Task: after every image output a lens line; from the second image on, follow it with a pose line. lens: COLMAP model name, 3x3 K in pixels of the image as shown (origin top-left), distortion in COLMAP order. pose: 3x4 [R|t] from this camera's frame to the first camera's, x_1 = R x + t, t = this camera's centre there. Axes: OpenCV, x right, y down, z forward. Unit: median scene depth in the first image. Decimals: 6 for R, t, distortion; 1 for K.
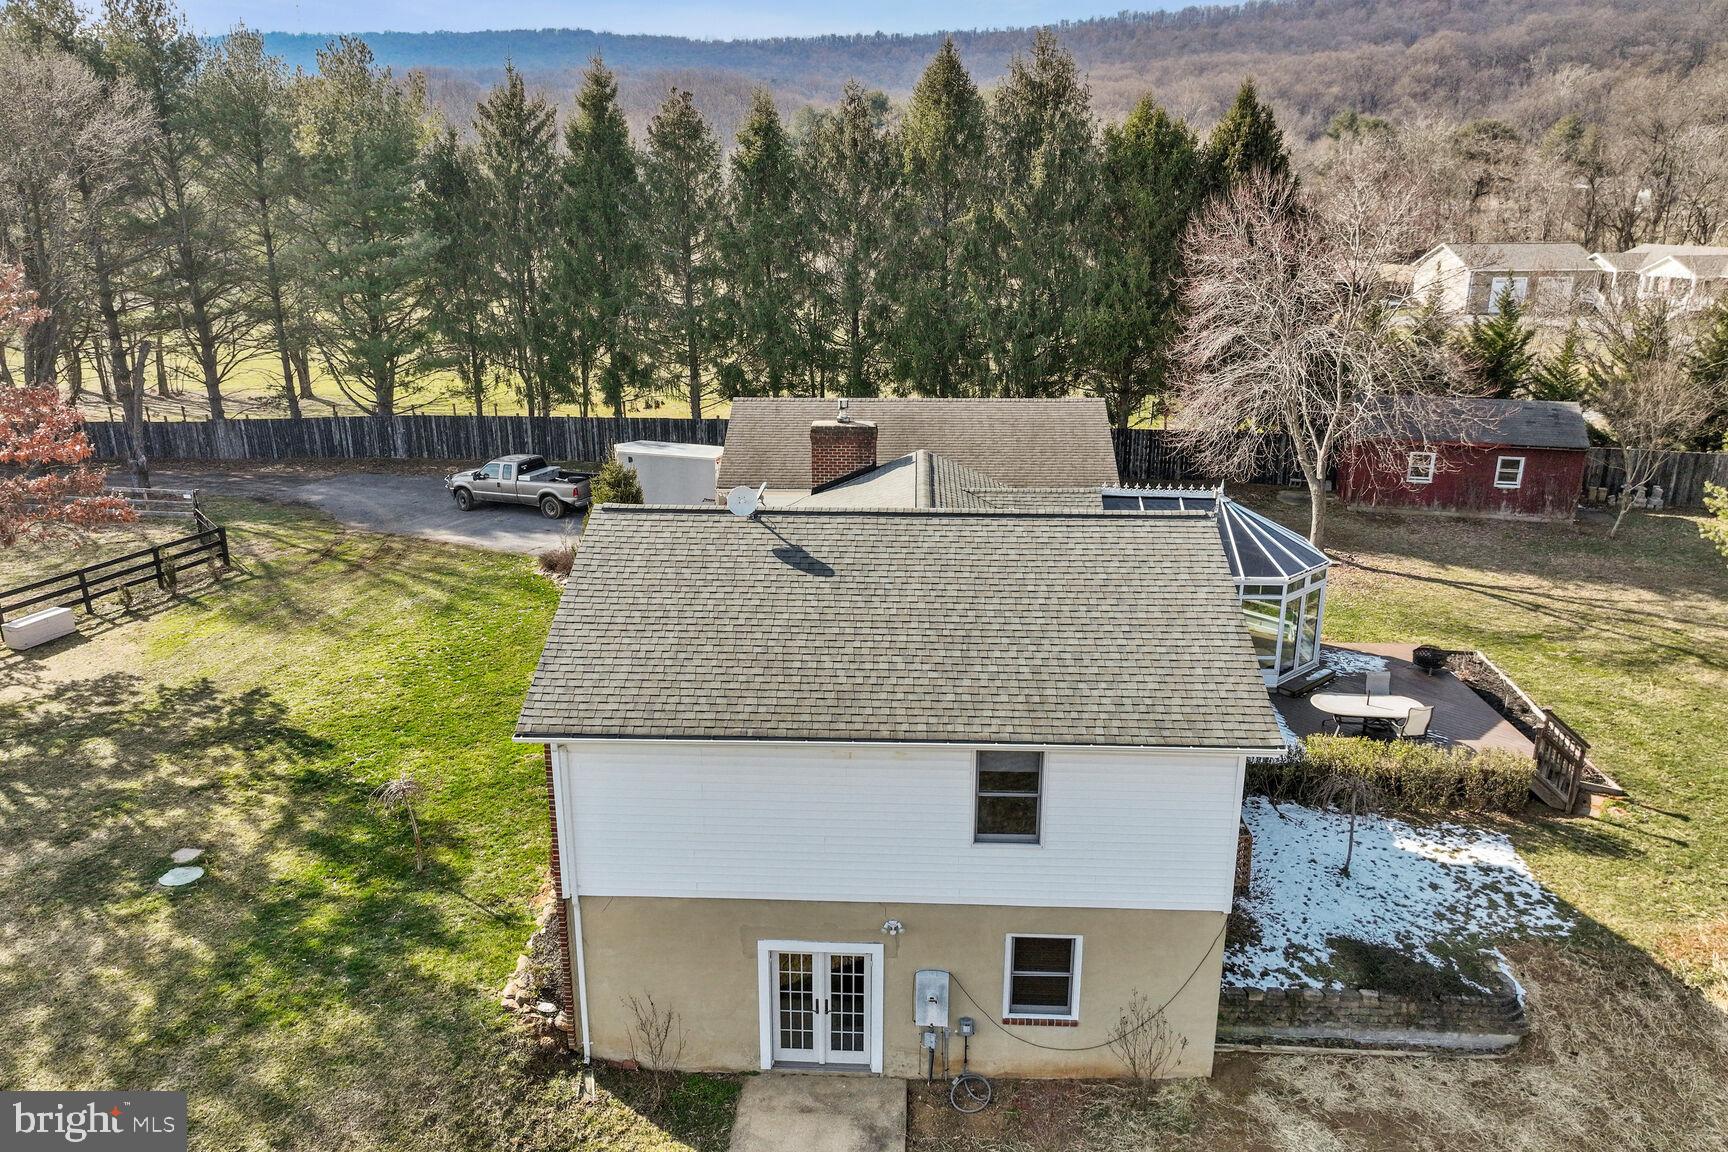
lens RADIAL K [[1216.8, 0, 855.0], [0, 1216.8, 567.7], [0, 0, 1]] dist [-0.001395, 0.017883]
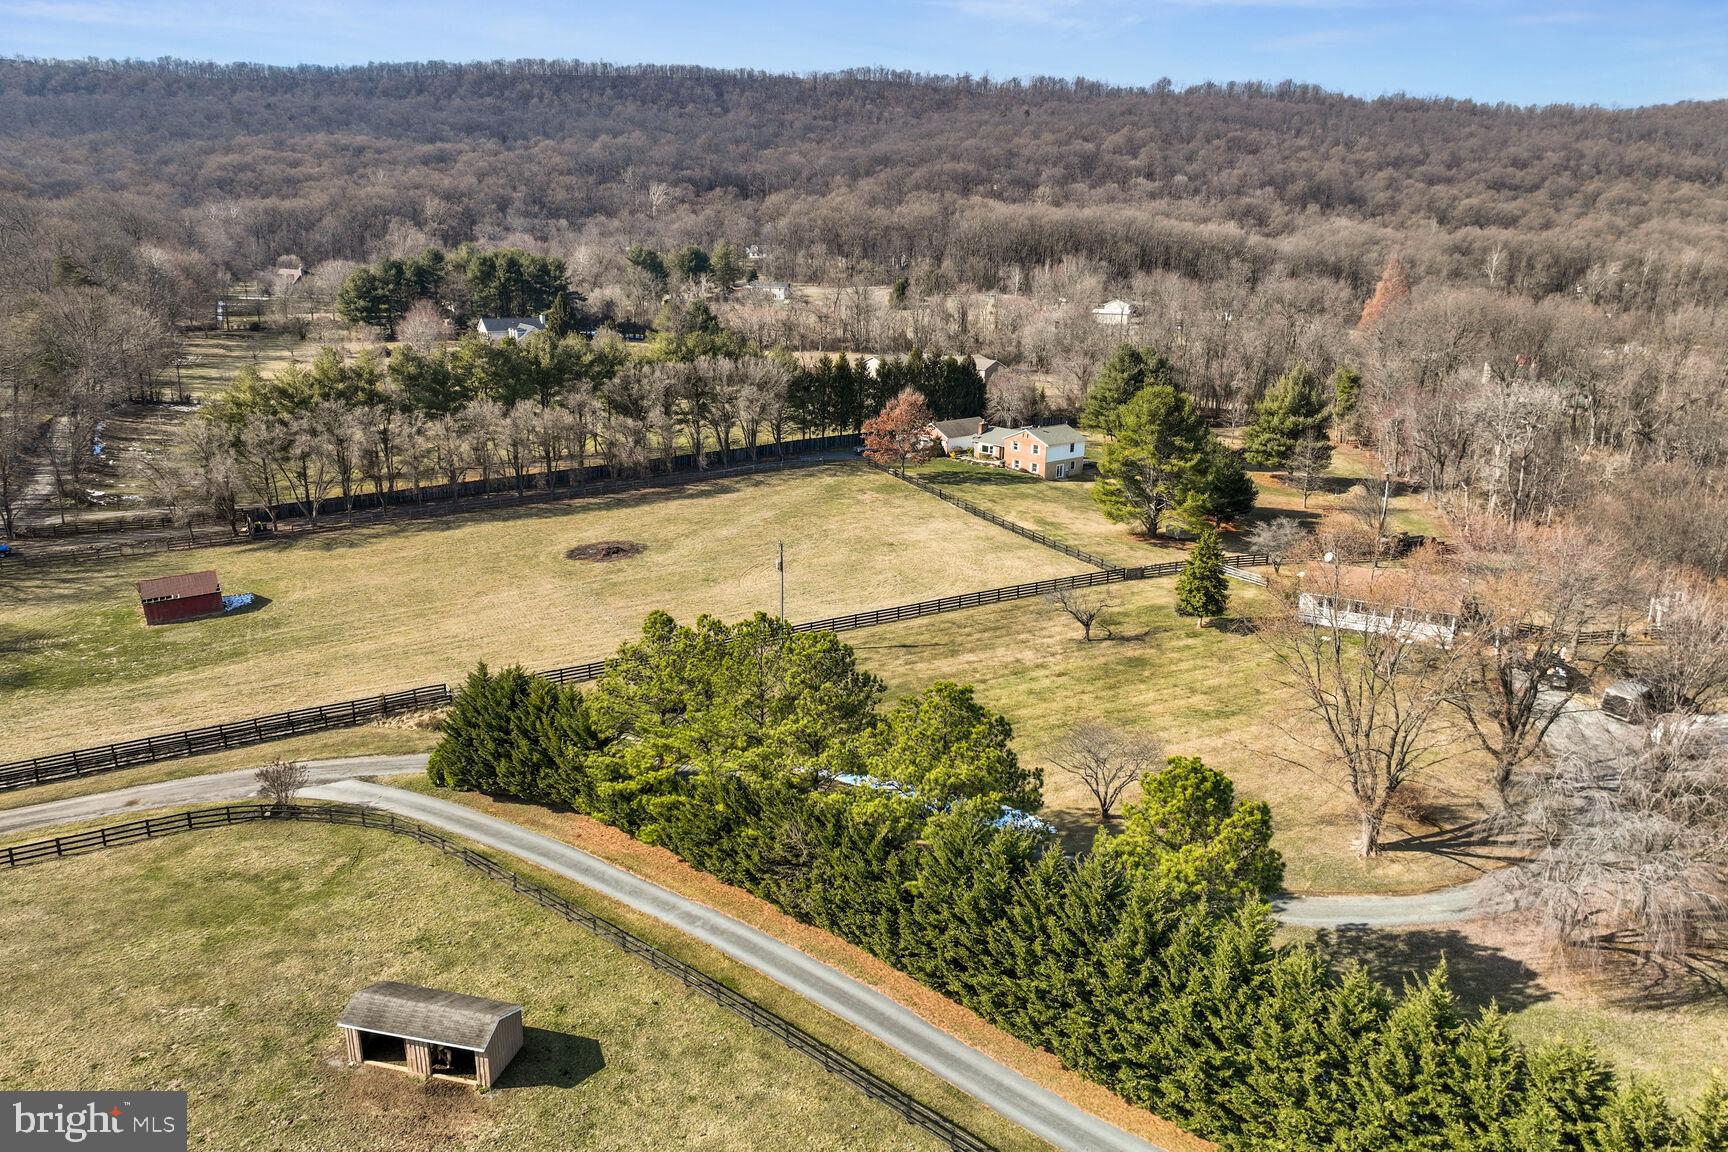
lens RADIAL K [[1216.8, 0, 862.2], [0, 1216.8, 567.1], [0, 0, 1]] dist [-0.001395, 0.017883]
pose [[0.714811, -0.171077, 0.678069, -6.041567], [0.185254, 0.981299, 0.052289, 0.210308], [-0.674333, 0.088238, 0.733136, -3.907679]]
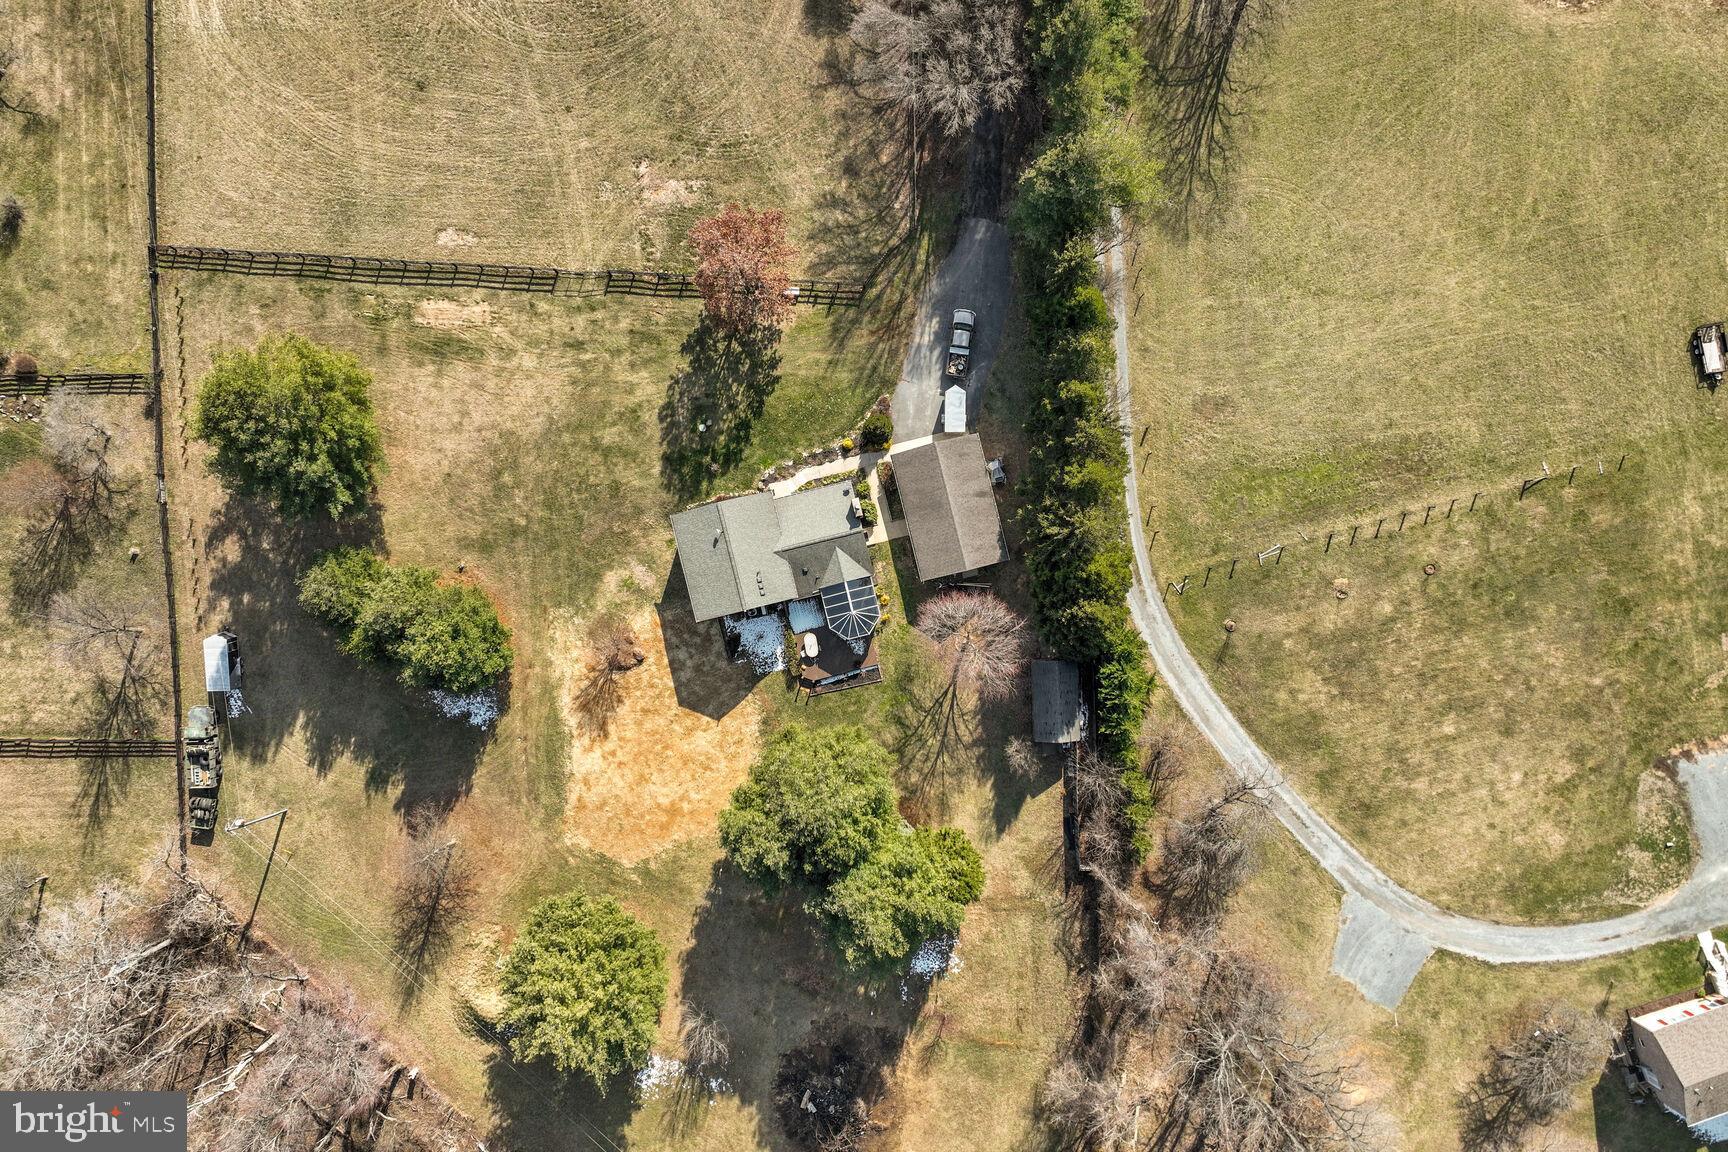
lens RADIAL K [[1216.8, 0, 847.2], [0, 1216.8, 567.0], [0, 0, 1]] dist [-0.001395, 0.017883]
pose [[0.287392, 0.957812, -0.001394, 0.183080], [-0.268370, 0.081922, 0.959826, -4.195880], [0.919447, -0.275472, 0.280592, -0.060693]]
